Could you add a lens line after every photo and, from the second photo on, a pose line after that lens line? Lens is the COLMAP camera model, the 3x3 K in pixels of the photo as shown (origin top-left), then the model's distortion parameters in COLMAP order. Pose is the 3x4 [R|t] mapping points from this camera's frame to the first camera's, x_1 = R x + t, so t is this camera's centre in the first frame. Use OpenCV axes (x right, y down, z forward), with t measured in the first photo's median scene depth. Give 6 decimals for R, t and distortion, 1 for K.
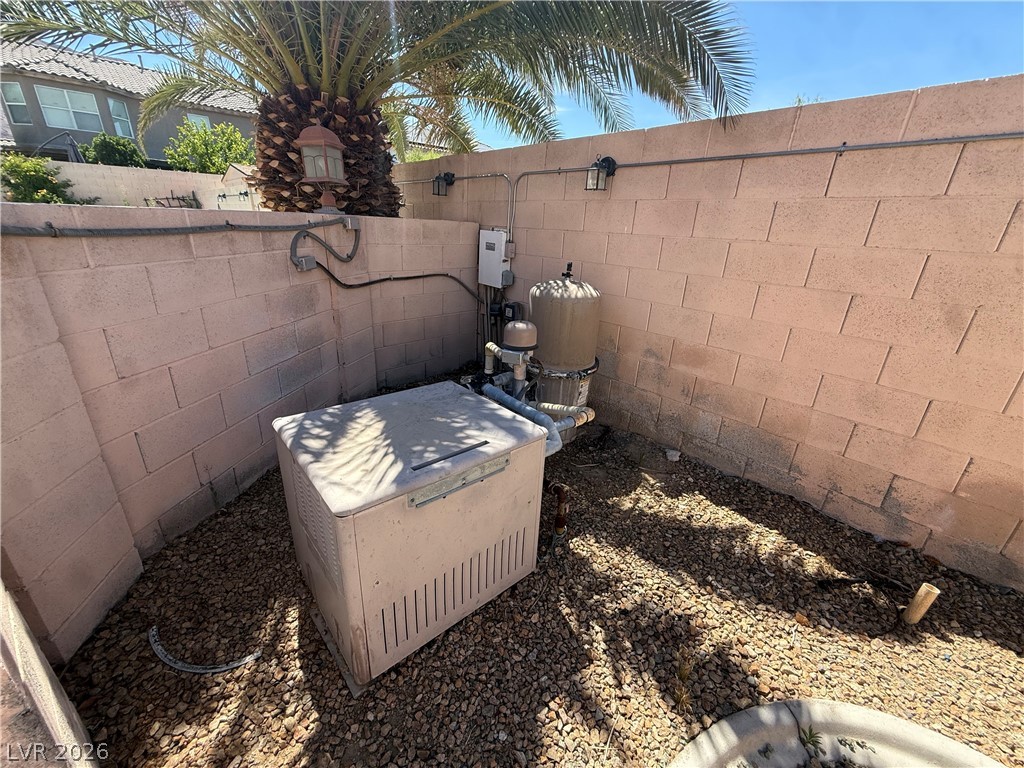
lens RADIAL K [[408.4, 0, 510.5], [0, 408.4, 384.6], [0, 0, 1]] dist [0.000191, 0.000025]
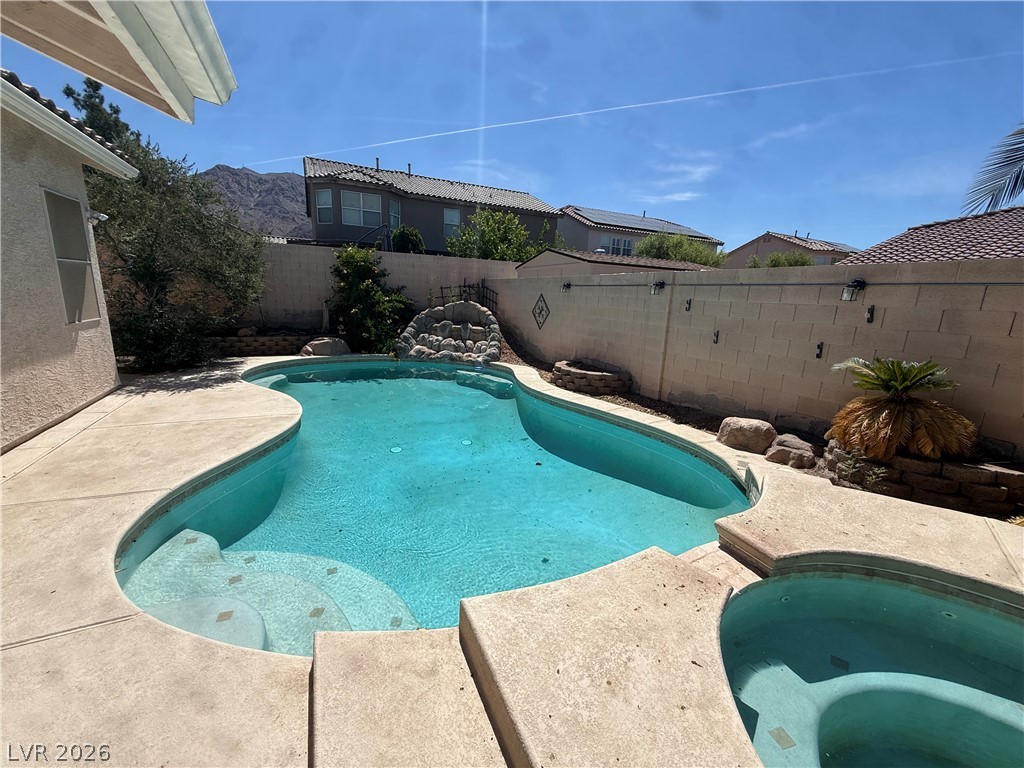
lens RADIAL K [[408.4, 0, 511.6], [0, 408.4, 385.7], [0, 0, 1]] dist [0.000191, 0.000025]
pose [[0.955886, 0.067634, -0.285845, -2.045359], [-0.115964, 0.980977, -0.155683, -0.484368], [0.269878, 0.181963, 0.945545, 0.916042]]
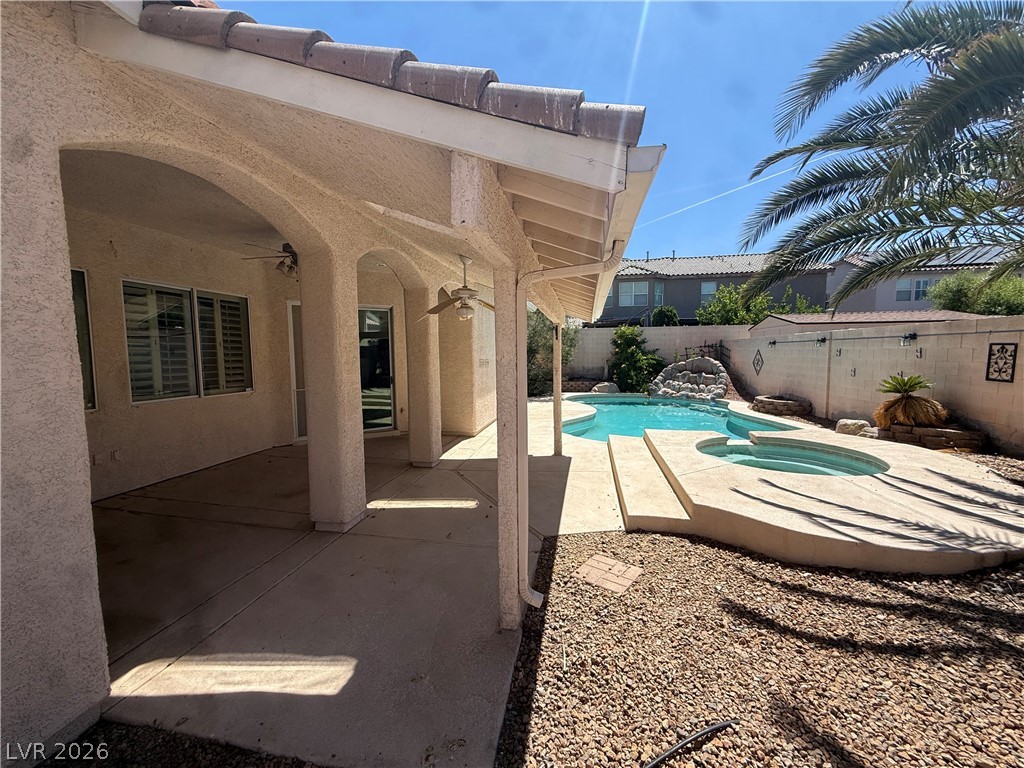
lens RADIAL K [[408.4, 0, 510.9], [0, 408.4, 386.9], [0, 0, 1]] dist [0.000191, 0.000025]
pose [[0.596740, 0.026293, -0.802004, -0.858821], [-0.268581, 0.948360, -0.168750, 0.101426], [0.756152, 0.316103, 0.572987, -0.473298]]
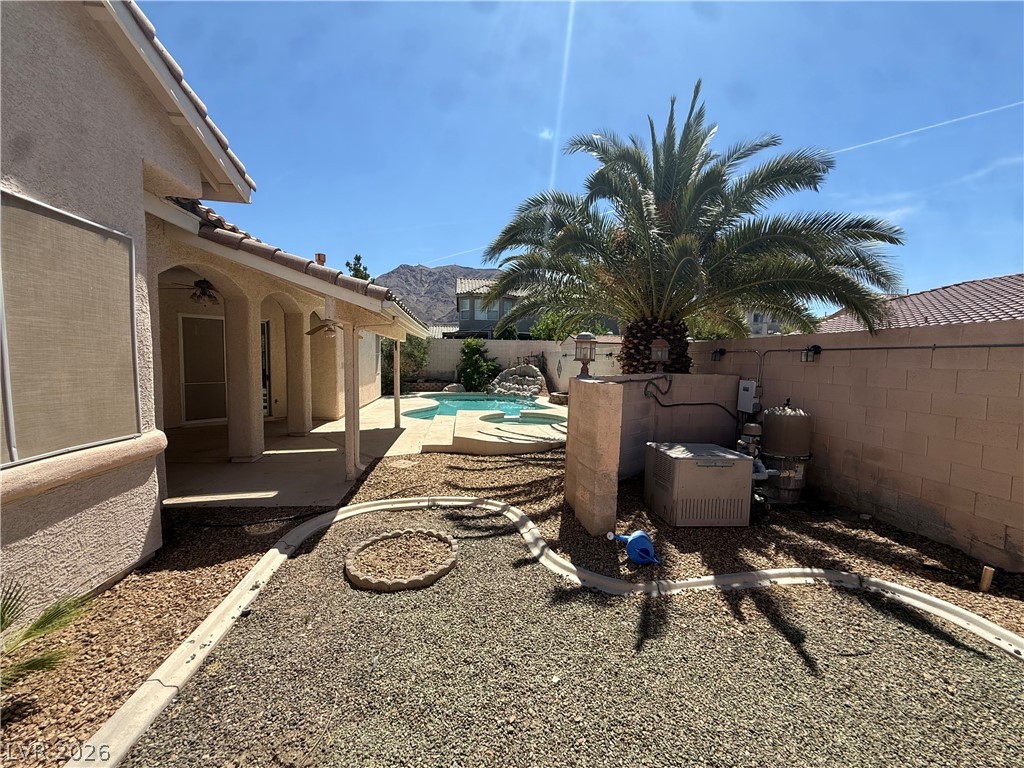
lens RADIAL K [[408.4, 0, 510.4], [0, 408.4, 386.2], [0, 0, 1]] dist [0.000191, 0.000025]
pose [[0.809503, 0.016479, -0.586884, 0.187054], [-0.204399, 0.944983, -0.255398, 0.346428], [0.550387, 0.326704, 0.768335, -1.032466]]
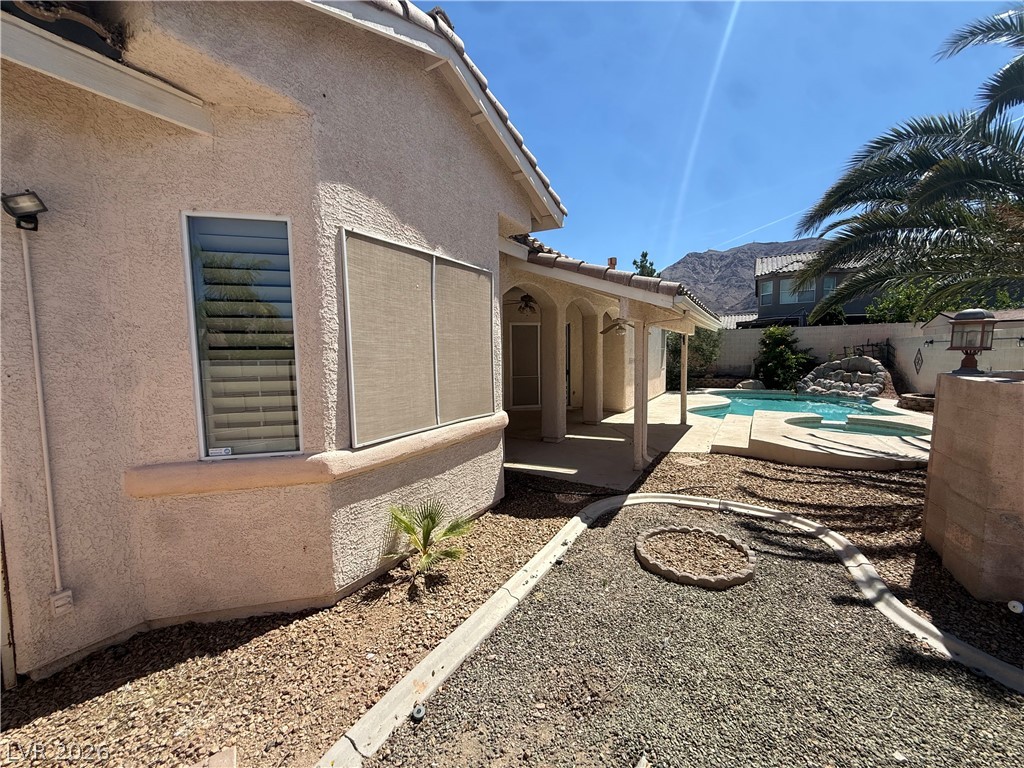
lens RADIAL K [[408.4, 0, 512.1], [0, 408.4, 385.8], [0, 0, 1]] dist [0.000191, 0.000025]
pose [[0.276859, 0.037635, -0.960173, 0.215965], [-0.333585, 0.940853, -0.059309, 0.363075], [0.901149, 0.336720, 0.273038, -1.082713]]
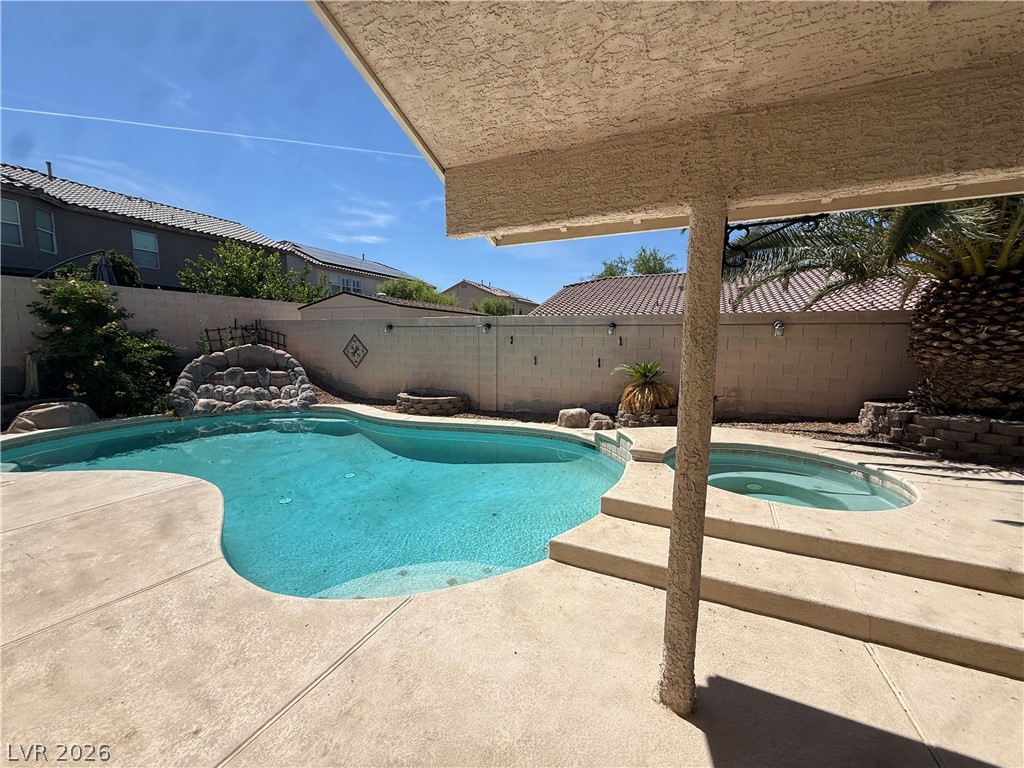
lens RADIAL K [[408.4, 0, 511.4], [0, 408.4, 385.2], [0, 0, 1]] dist [0.000191, 0.000025]
pose [[0.925151, -0.068288, 0.373407, -2.883484], [0.161852, 0.960751, -0.225303, -0.345627], [-0.343365, 0.268876, 0.899892, 0.512547]]
